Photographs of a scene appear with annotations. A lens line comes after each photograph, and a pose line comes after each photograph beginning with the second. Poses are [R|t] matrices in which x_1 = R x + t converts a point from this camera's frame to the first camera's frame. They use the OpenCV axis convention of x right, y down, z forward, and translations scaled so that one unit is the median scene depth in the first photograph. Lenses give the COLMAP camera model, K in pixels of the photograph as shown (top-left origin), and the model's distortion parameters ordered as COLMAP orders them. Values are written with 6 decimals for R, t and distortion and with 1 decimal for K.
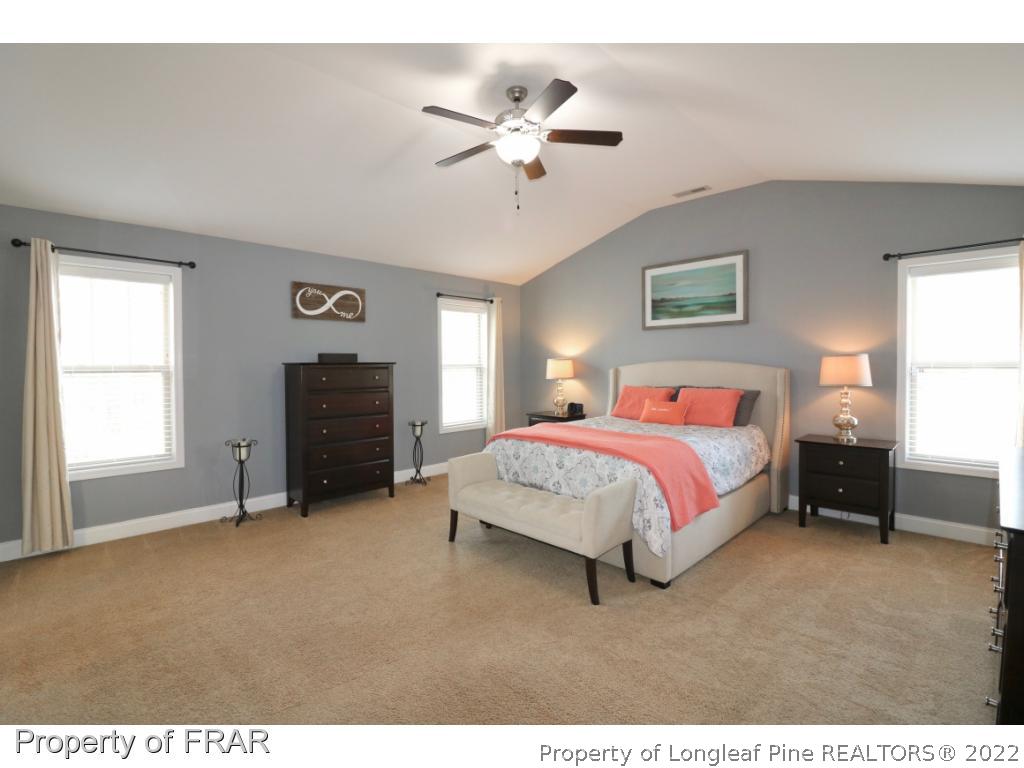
lens RADIAL K [[476.1, 0, 506.3], [0, 476.1, 374.6], [0, 0, 1]] dist [-0.015202, -0.001607]
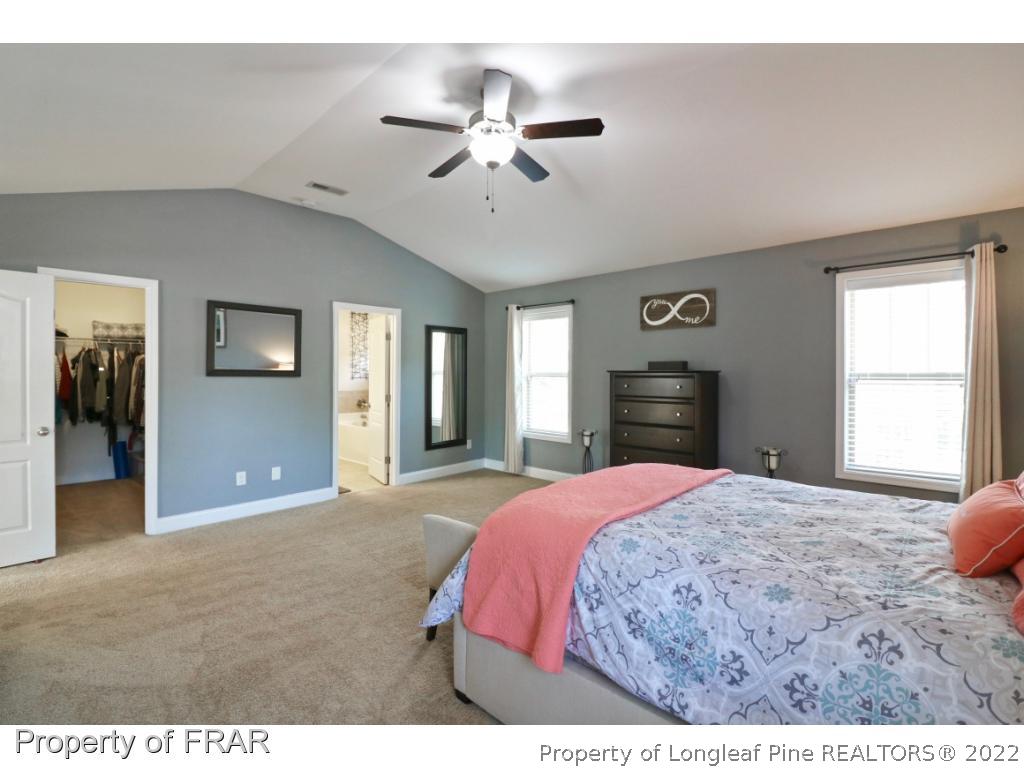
lens RADIAL K [[476.1, 0, 506.6], [0, 476.1, 379.3], [0, 0, 1]] dist [-0.015202, -0.001607]
pose [[0.031282, 0.019824, -0.999314, 0.617706], [-0.023280, 0.999547, 0.019100, -0.018237], [0.999239, 0.022667, 0.031729, 0.627339]]
